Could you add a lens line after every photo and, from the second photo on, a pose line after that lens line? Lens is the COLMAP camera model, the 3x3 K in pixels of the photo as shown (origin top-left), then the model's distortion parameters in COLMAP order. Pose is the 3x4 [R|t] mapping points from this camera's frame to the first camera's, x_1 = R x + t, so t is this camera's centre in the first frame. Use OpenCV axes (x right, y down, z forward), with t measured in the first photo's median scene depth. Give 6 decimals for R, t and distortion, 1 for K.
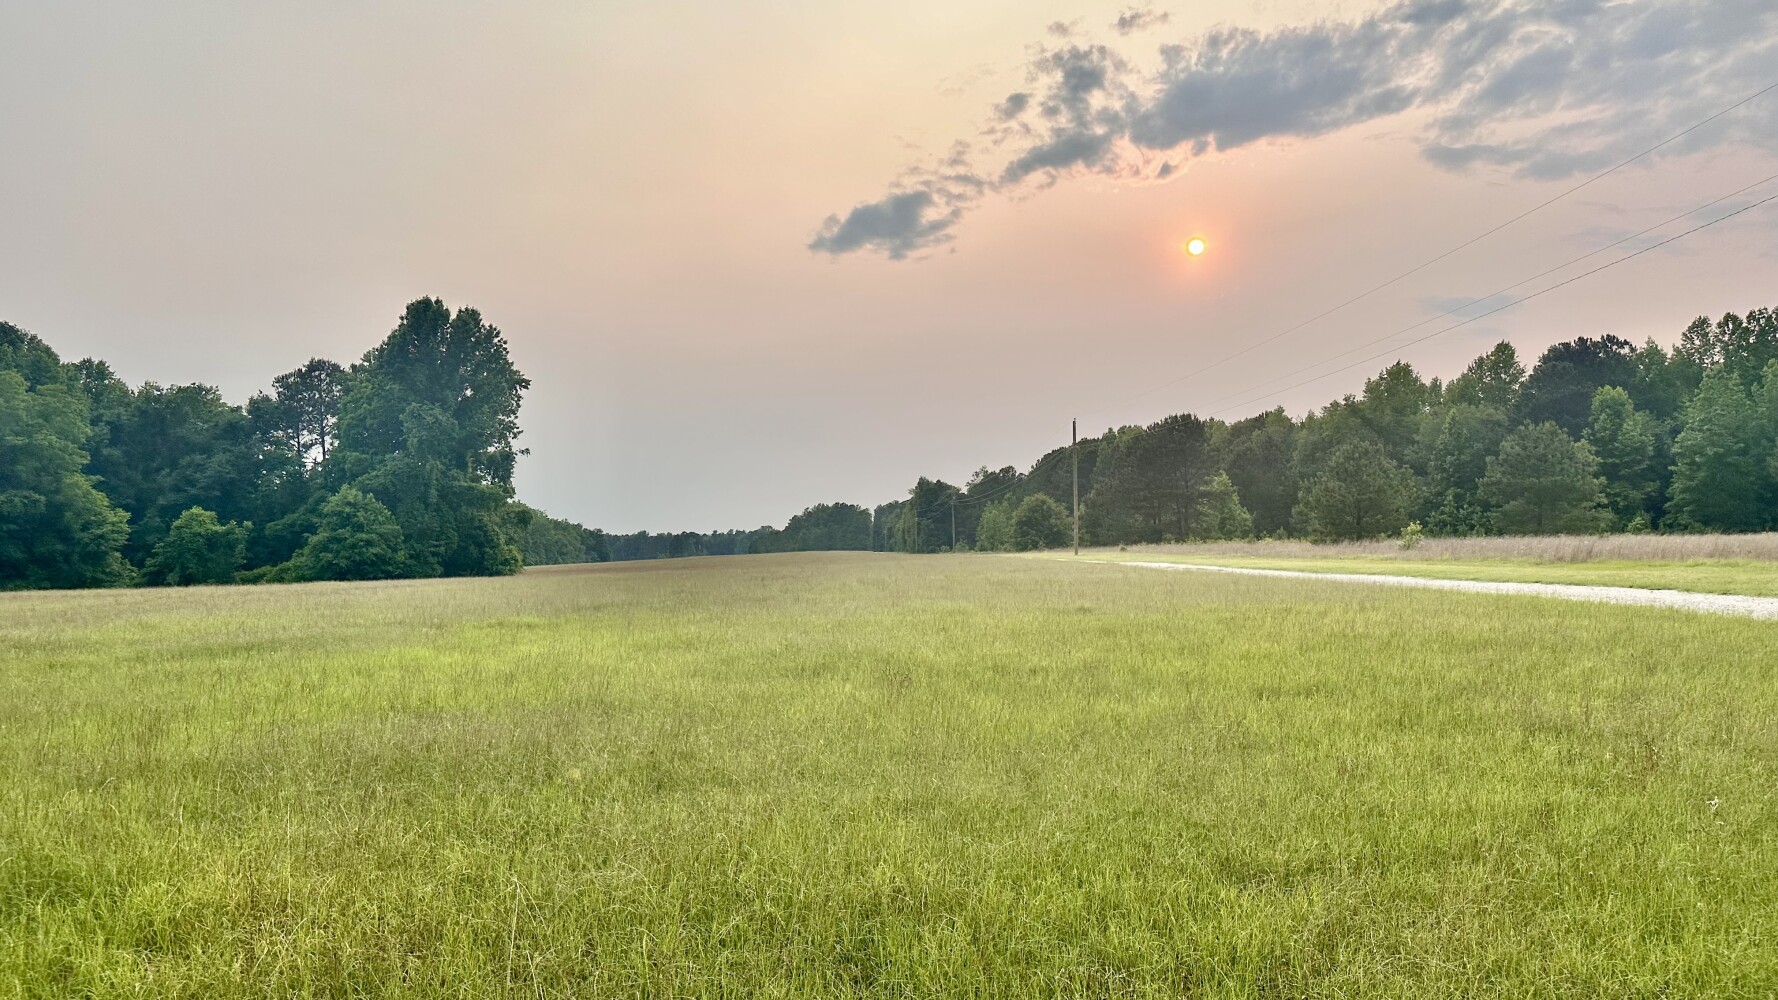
lens RADIAL K [[1247.1, 0, 893.2], [0, 1247.1, 518.4], [0, 0, 1]] dist [0.036615, -0.020102]
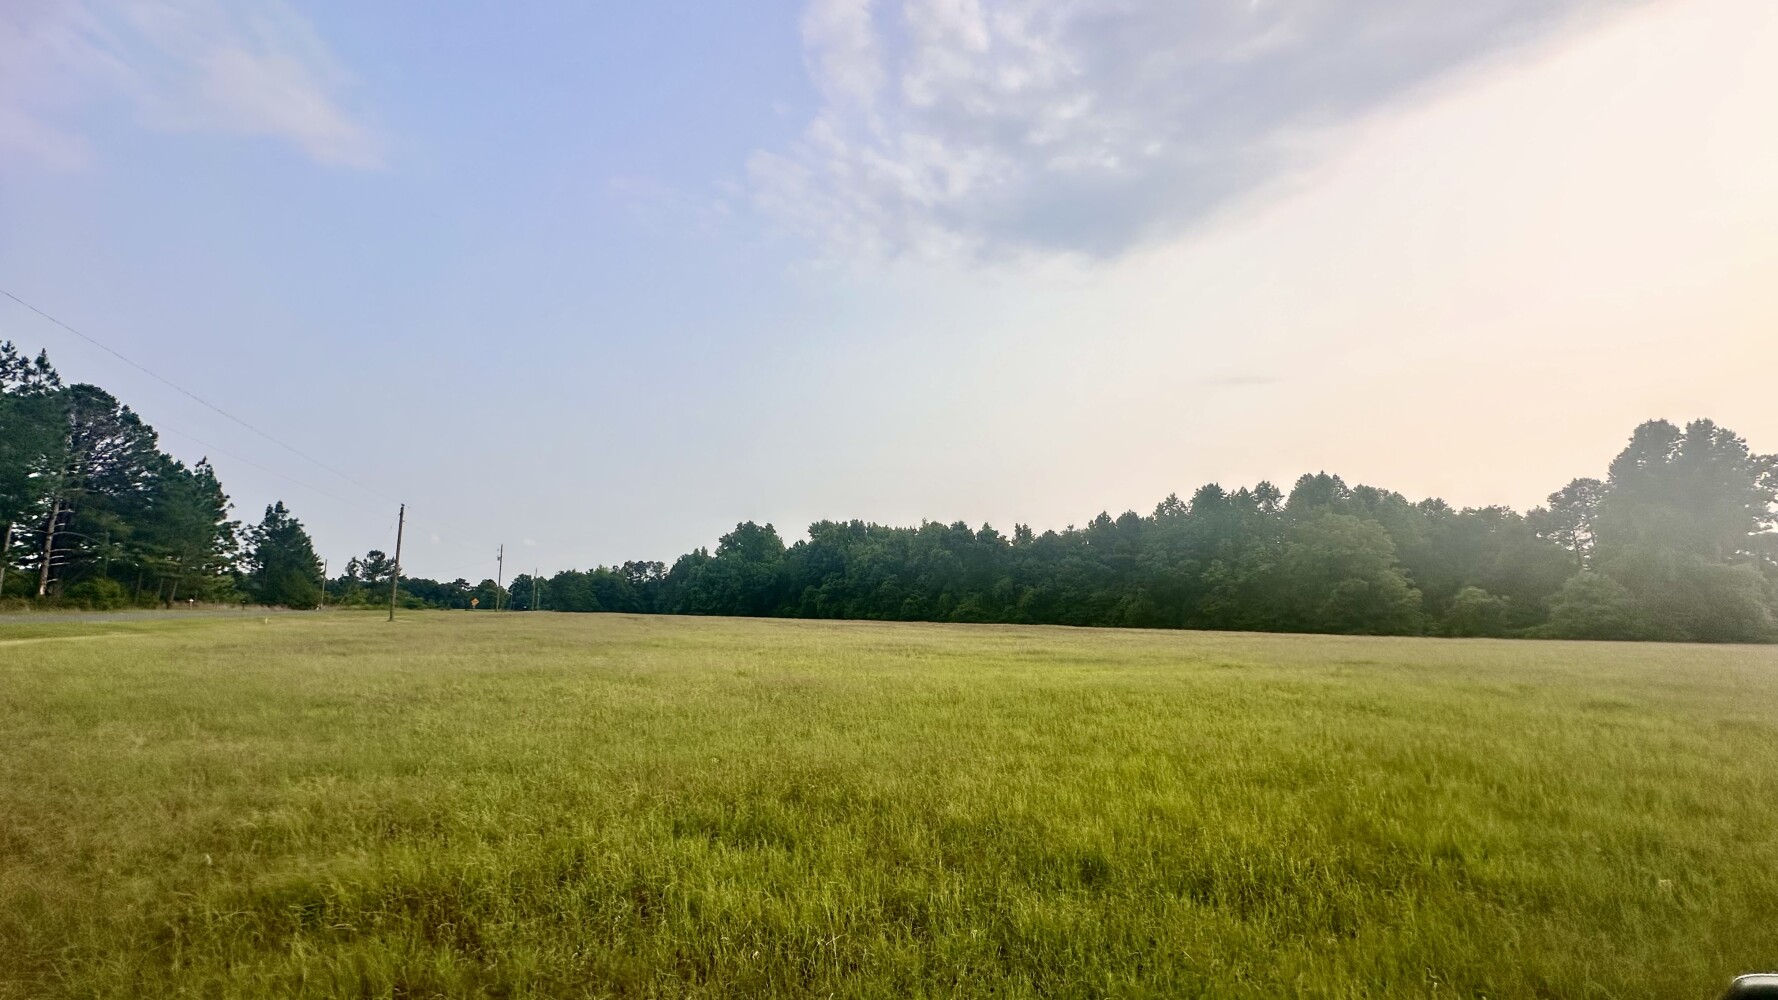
lens RADIAL K [[708.5, 0, 894.2], [0, 708.5, 498.0], [0, 0, 1]] dist [0.000503, -0.000317]
pose [[0.273190, -0.130375, -0.953084, 0.098720], [0.003119, 0.990888, -0.134652, -0.001665], [0.961955, 0.033813, 0.271107, 0.065129]]
